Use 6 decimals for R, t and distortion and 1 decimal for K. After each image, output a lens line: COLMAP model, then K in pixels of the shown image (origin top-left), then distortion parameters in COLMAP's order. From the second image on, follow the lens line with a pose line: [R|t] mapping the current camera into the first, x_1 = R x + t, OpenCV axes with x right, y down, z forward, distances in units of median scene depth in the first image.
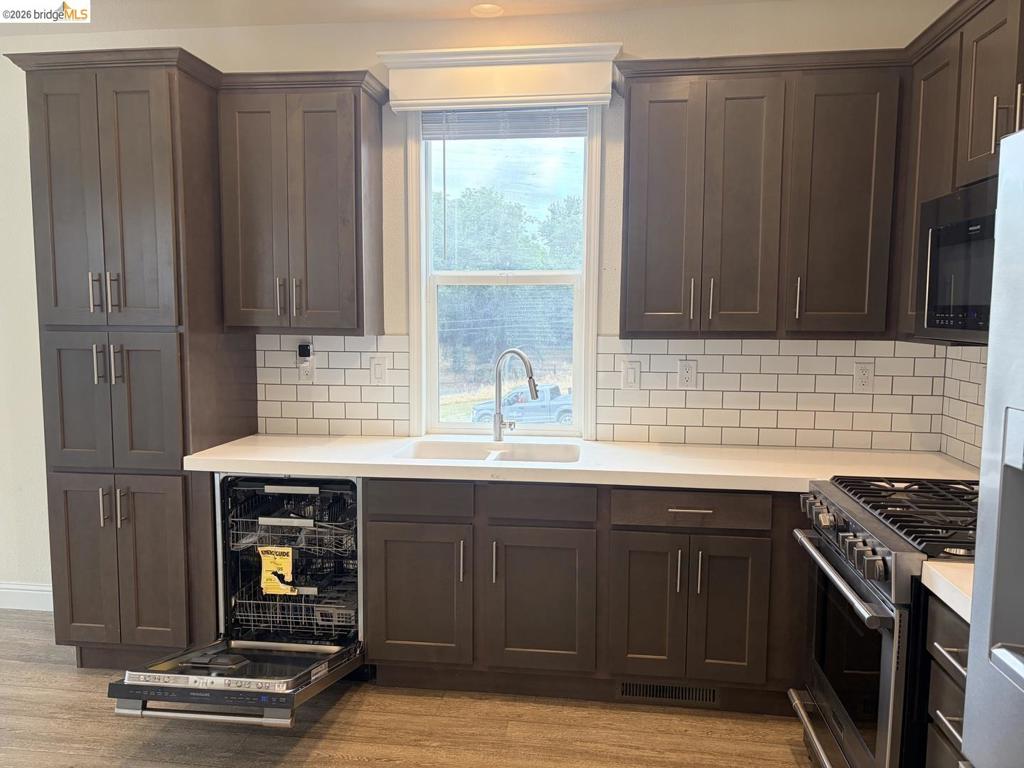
lens RADIAL K [[747.1, 0, 512.1], [0, 747.1, 389.0], [0, 0, 1]] dist [0.028085, -0.001541]
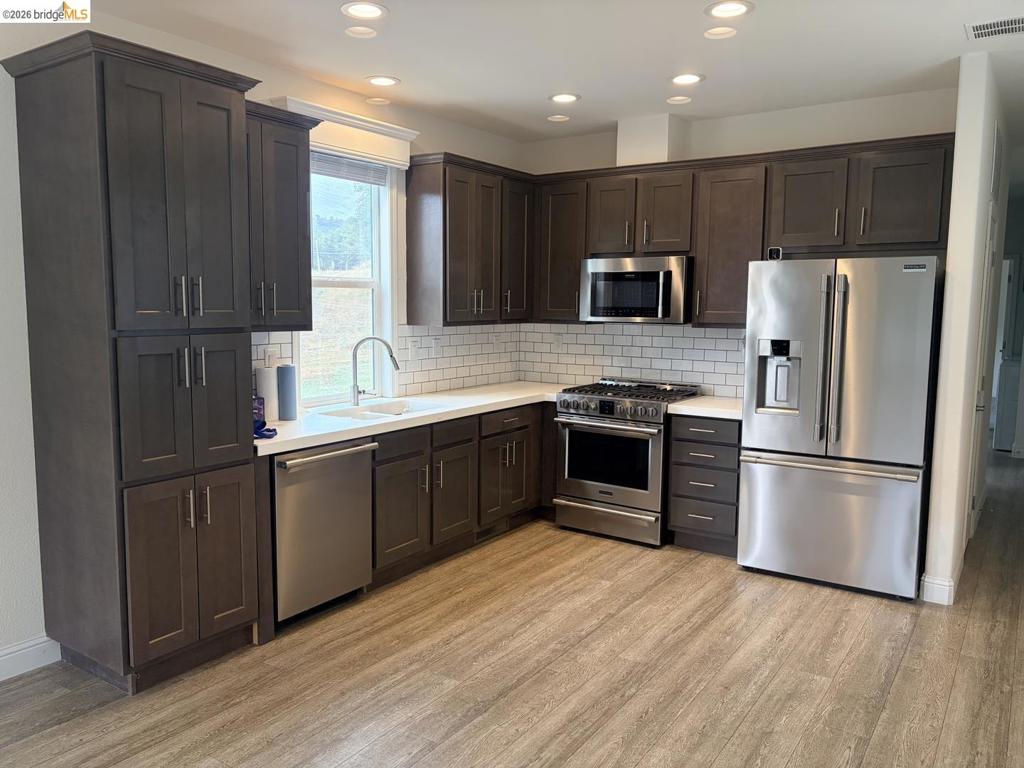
lens RADIAL K [[766.1, 0, 507.6], [0, 766.1, 390.0], [0, 0, 1]] dist [0.013094, -0.001544]
pose [[0.463916, -0.101621, 0.880031, -1.202977], [0.089505, 0.993692, 0.067563, -0.028551], [-0.881346, 0.047423, 0.470086, 0.127356]]
